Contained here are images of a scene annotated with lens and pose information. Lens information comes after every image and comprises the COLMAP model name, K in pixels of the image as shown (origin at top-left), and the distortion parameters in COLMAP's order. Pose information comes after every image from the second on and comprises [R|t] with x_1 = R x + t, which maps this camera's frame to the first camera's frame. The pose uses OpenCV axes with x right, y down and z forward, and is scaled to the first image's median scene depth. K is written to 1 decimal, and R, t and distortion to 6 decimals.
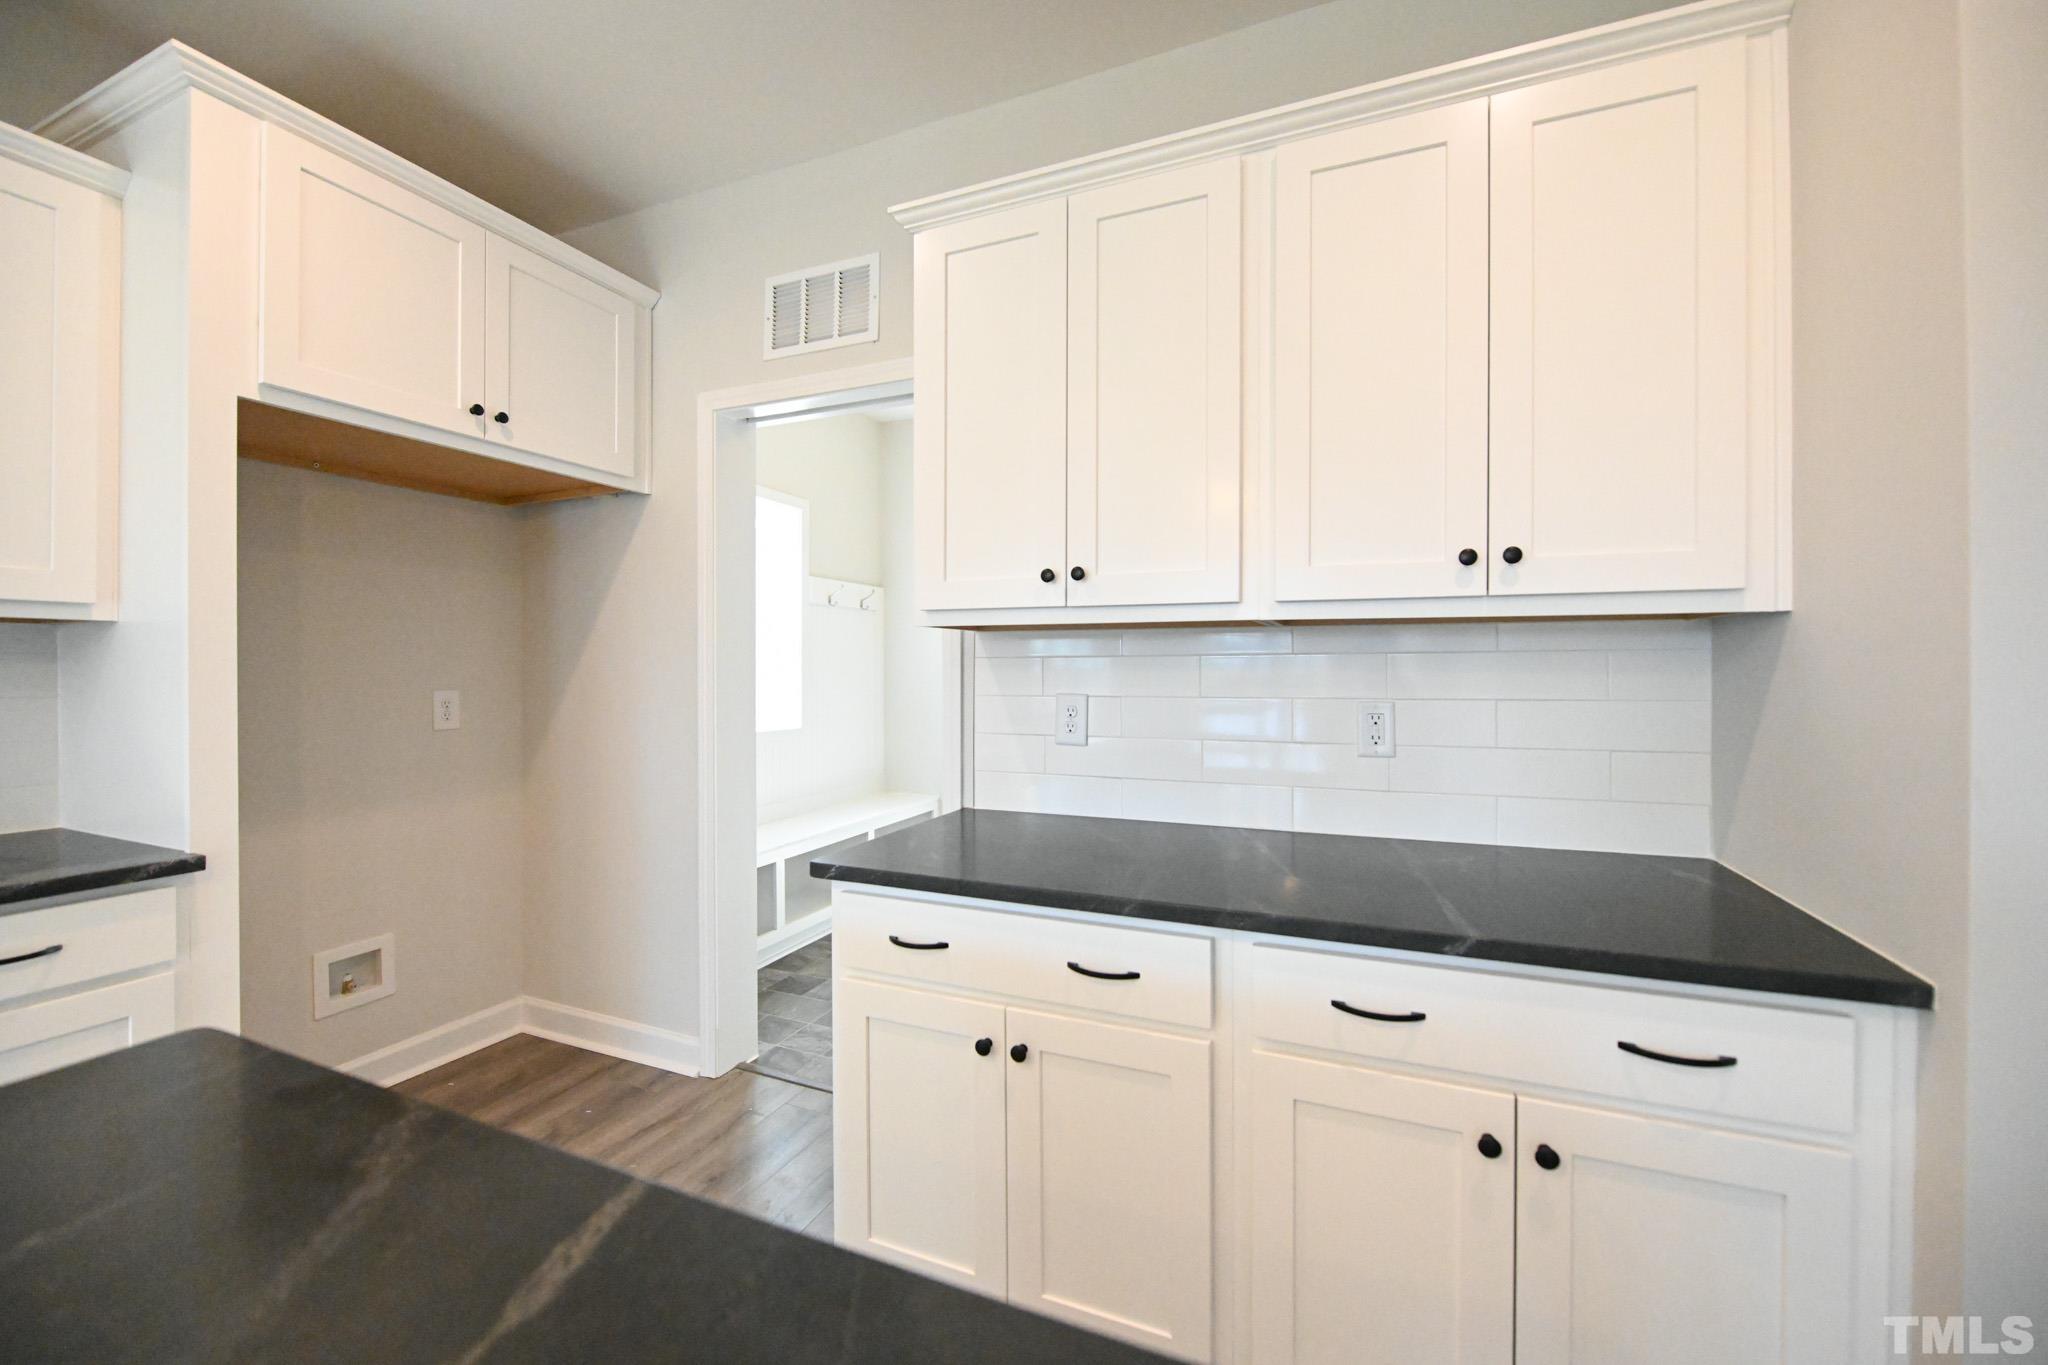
lens RADIAL K [[818.3, 0, 1020.6], [0, 818.3, 670.1], [0, 0, 1]] dist [-0.011417, 0.000401]
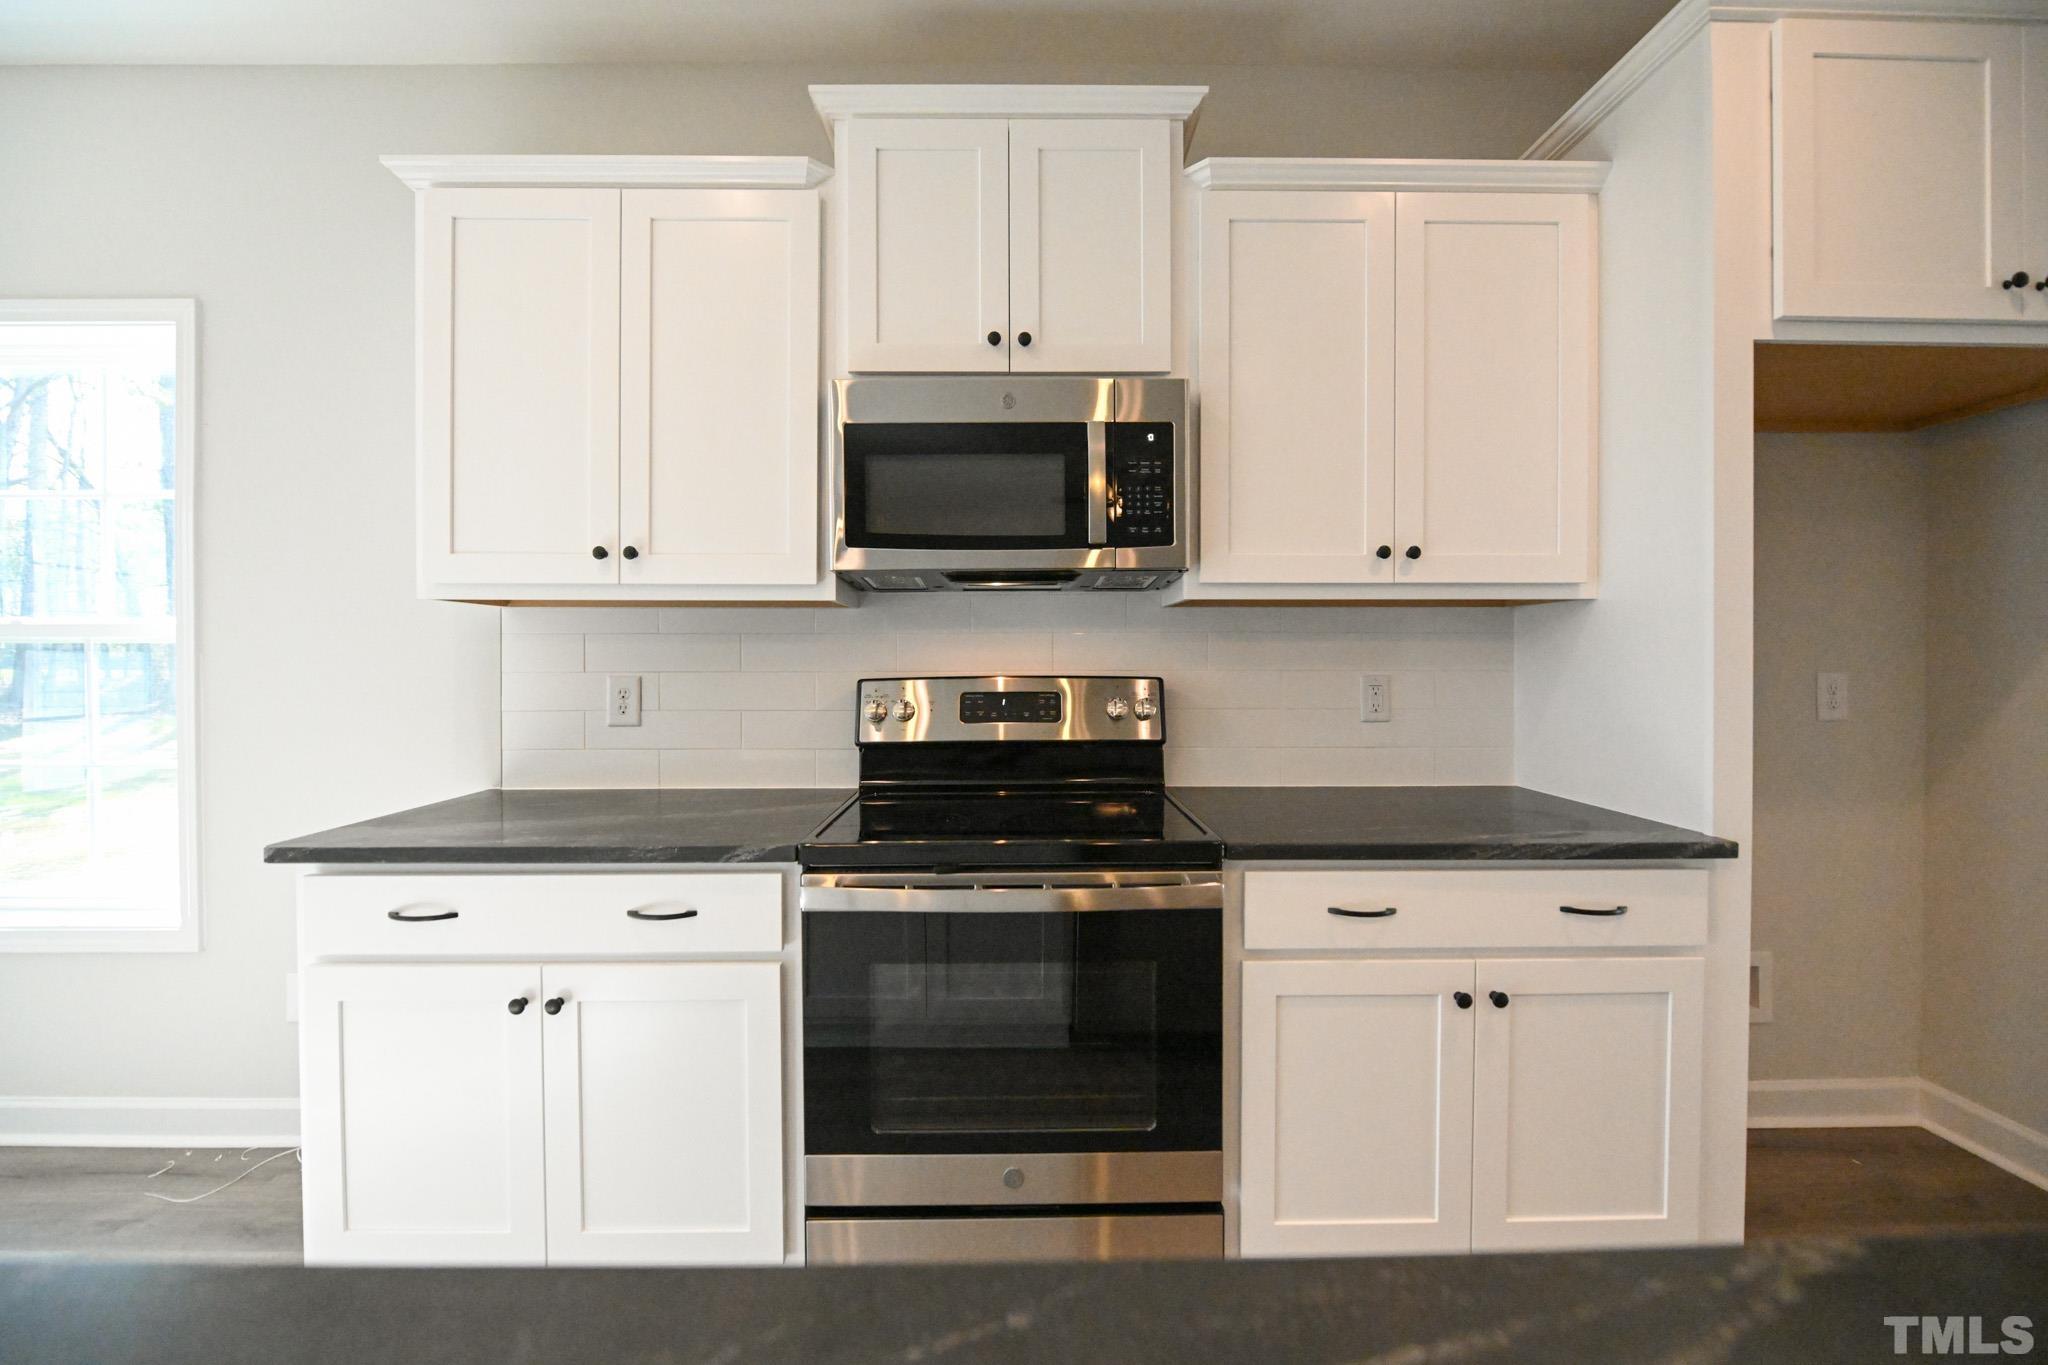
lens RADIAL K [[818.3, 0, 1017.6], [0, 818.3, 667.2], [0, 0, 1]] dist [-0.011417, 0.000401]
pose [[0.413798, 0.008059, -0.910333, -0.447933], [0.000150, 0.999960, 0.008920, 0.017884], [0.910368, -0.003827, 0.413781, -0.117602]]
